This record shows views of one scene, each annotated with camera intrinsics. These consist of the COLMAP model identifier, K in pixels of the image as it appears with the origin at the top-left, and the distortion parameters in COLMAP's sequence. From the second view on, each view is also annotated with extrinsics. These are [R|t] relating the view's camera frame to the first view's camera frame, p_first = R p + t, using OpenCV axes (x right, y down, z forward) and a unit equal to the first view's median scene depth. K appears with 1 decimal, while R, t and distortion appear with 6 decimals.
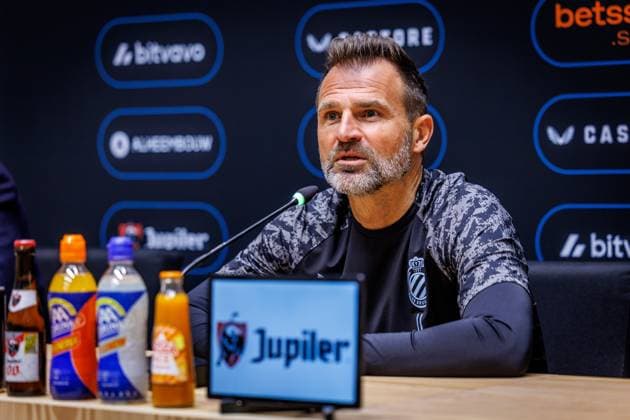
lens RADIAL K [[2046.3, 0, 315.0], [0, 2046.3, 210.0], [0, 0, 1]] dist [-0.098704, 1.561041]
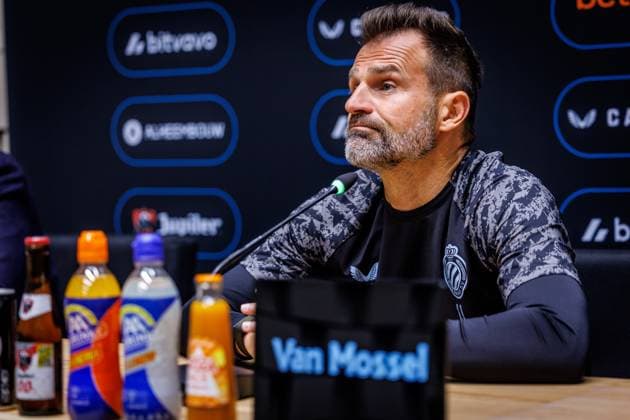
lens RADIAL K [[1646.9, 0, 302.9], [0, 1646.9, 210.5], [0, 0, 1]] dist [0.002634, 0.079412]
pose [[0.999861, -0.007623, 0.014845, -0.038540], [0.007427, 0.999886, 0.013160, -0.005208], [-0.014943, -0.013048, 0.999803, 0.293154]]
